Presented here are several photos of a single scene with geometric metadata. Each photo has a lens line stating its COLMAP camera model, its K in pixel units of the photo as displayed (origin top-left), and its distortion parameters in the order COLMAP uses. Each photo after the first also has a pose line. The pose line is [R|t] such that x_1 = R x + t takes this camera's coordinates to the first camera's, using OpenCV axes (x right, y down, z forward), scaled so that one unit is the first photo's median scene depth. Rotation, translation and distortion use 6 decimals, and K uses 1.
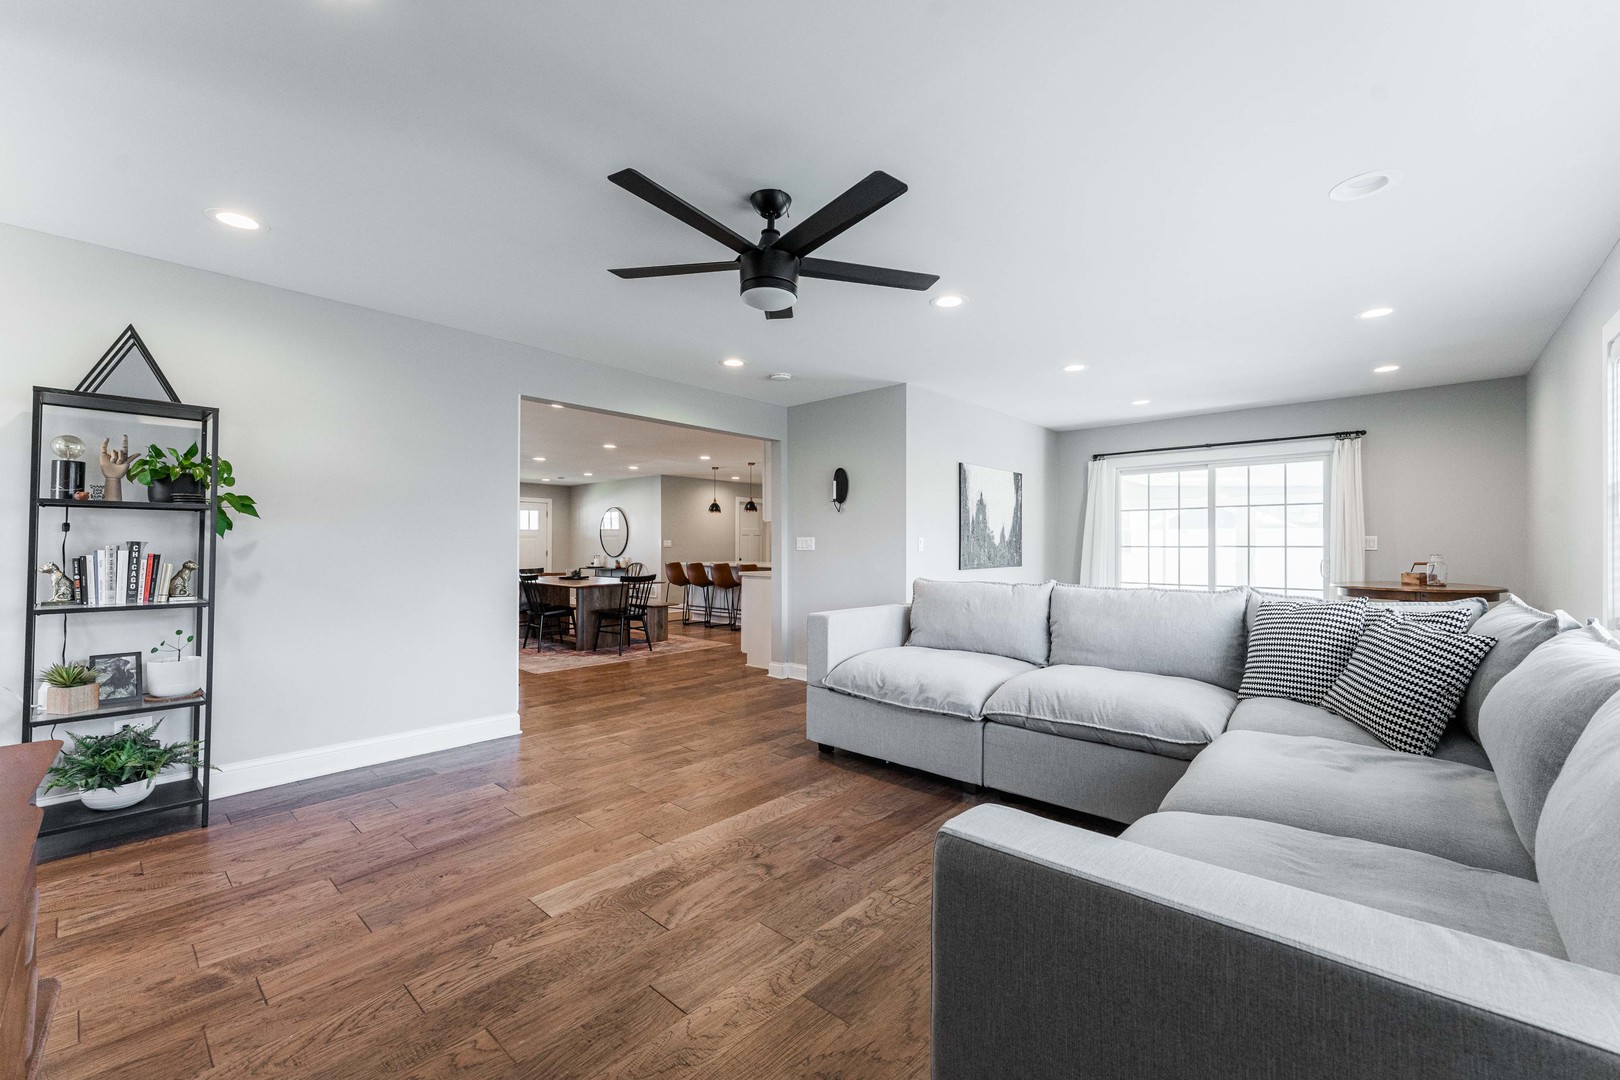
lens RADIAL K [[657.7, 0, 805.5], [0, 657.7, 540.2], [0, 0, 1]] dist [0.001315, 0.000288]
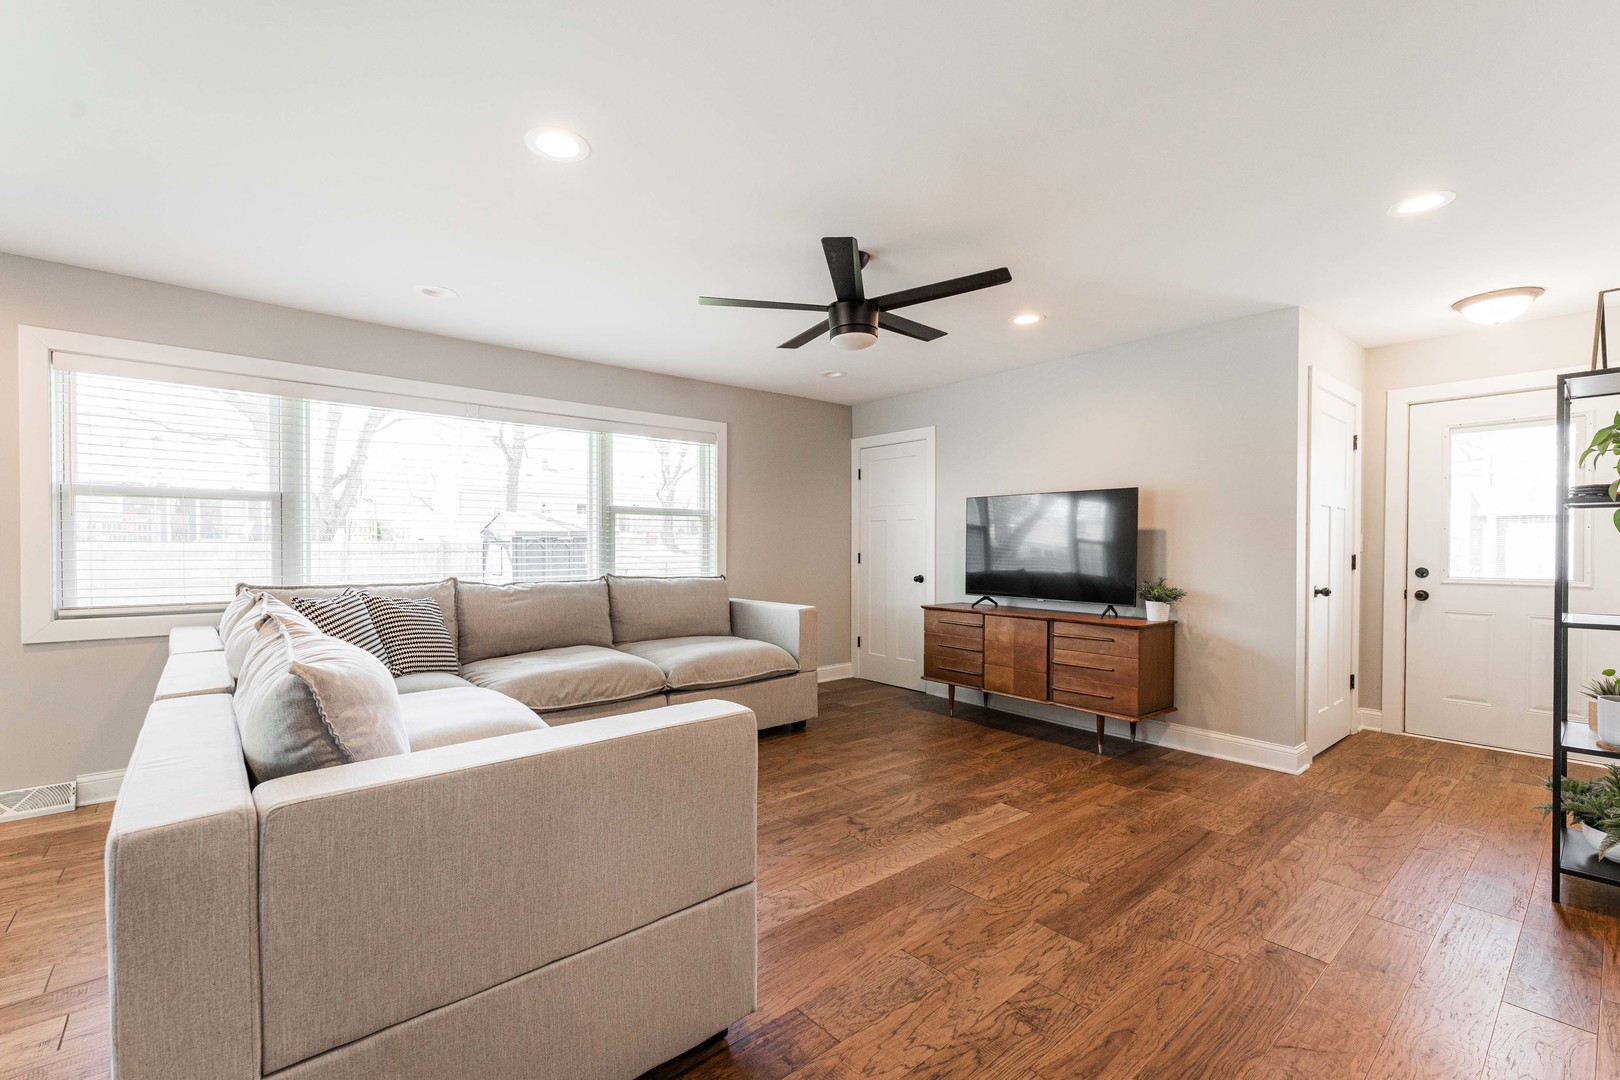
lens RADIAL K [[699.8, 0, 799.4], [0, 699.8, 548.0], [0, 0, 1]] dist [0.003472, 0.000907]
pose [[-0.990936, -0.005802, 0.134209, -0.065908], [-0.006413, 0.999971, -0.004120, 0.008622], [-0.134182, -0.004944, -0.990944, 1.142438]]
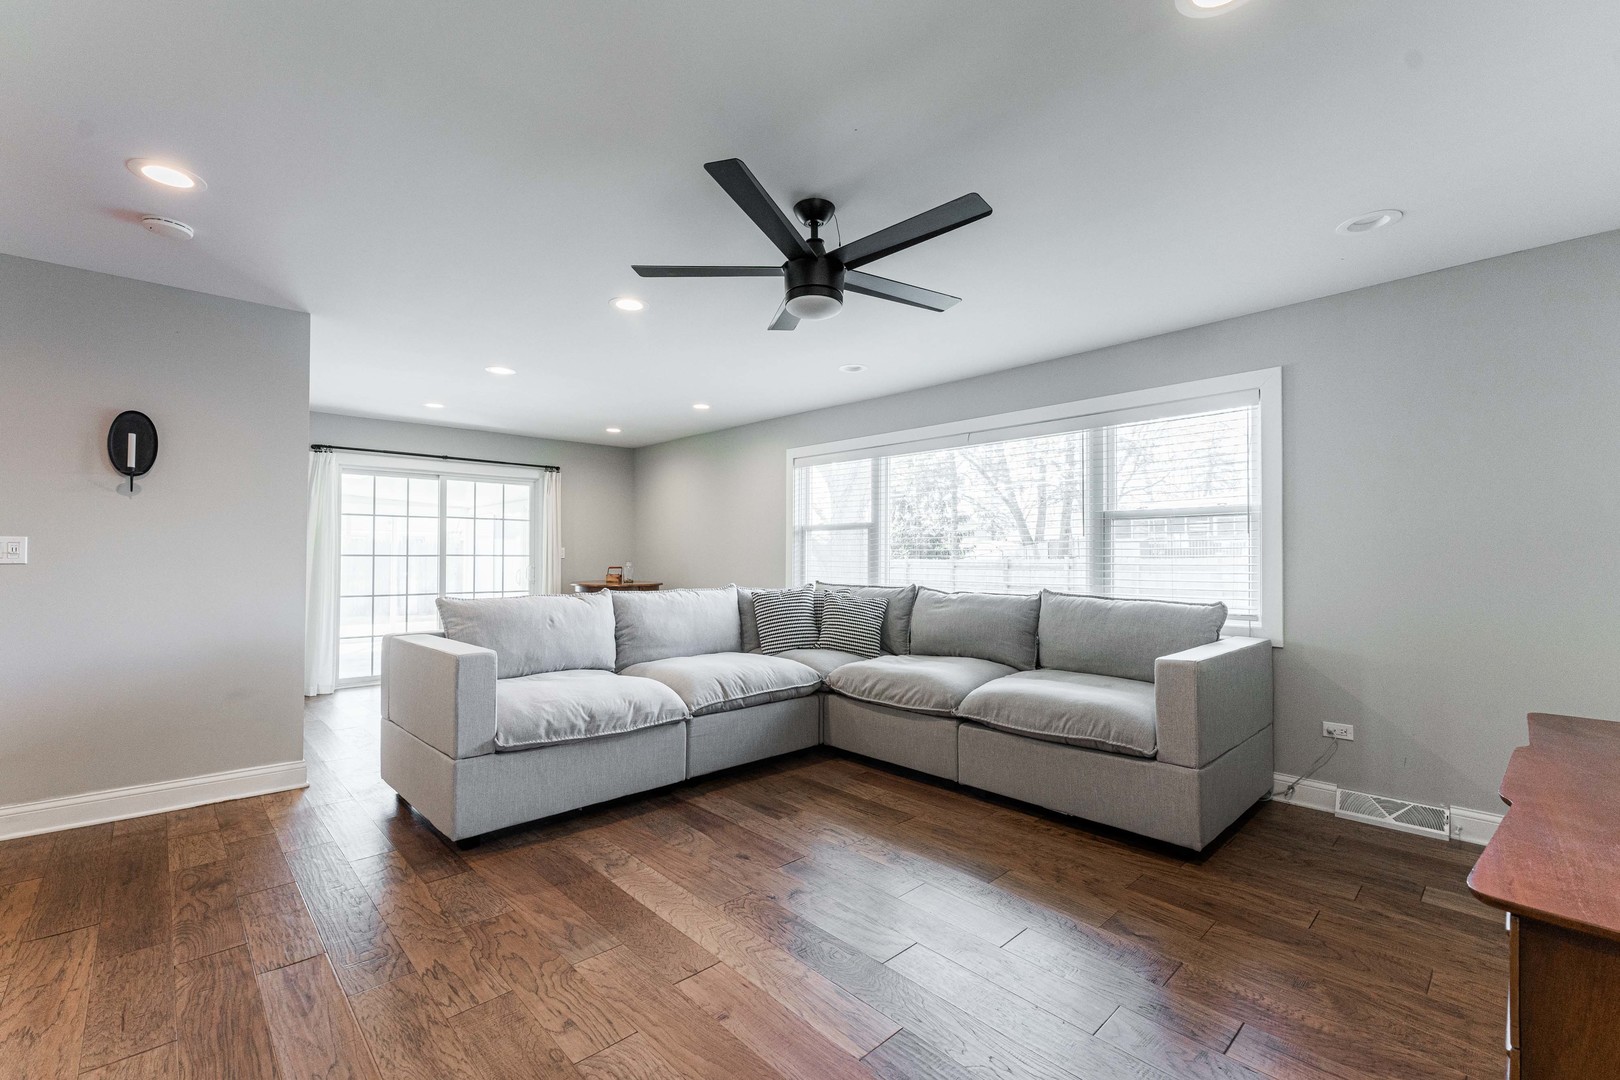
lens RADIAL K [[685.9, 0, 802.9], [0, 685.9, 544.6], [0, 0, 1]] dist [0.001573, 0.000356]
pose [[0.078565, 0.015782, 0.996784, -0.540196], [-0.011611, 0.999821, -0.014915, 0.002516], [-0.996841, -0.010402, 0.078734, 0.466816]]
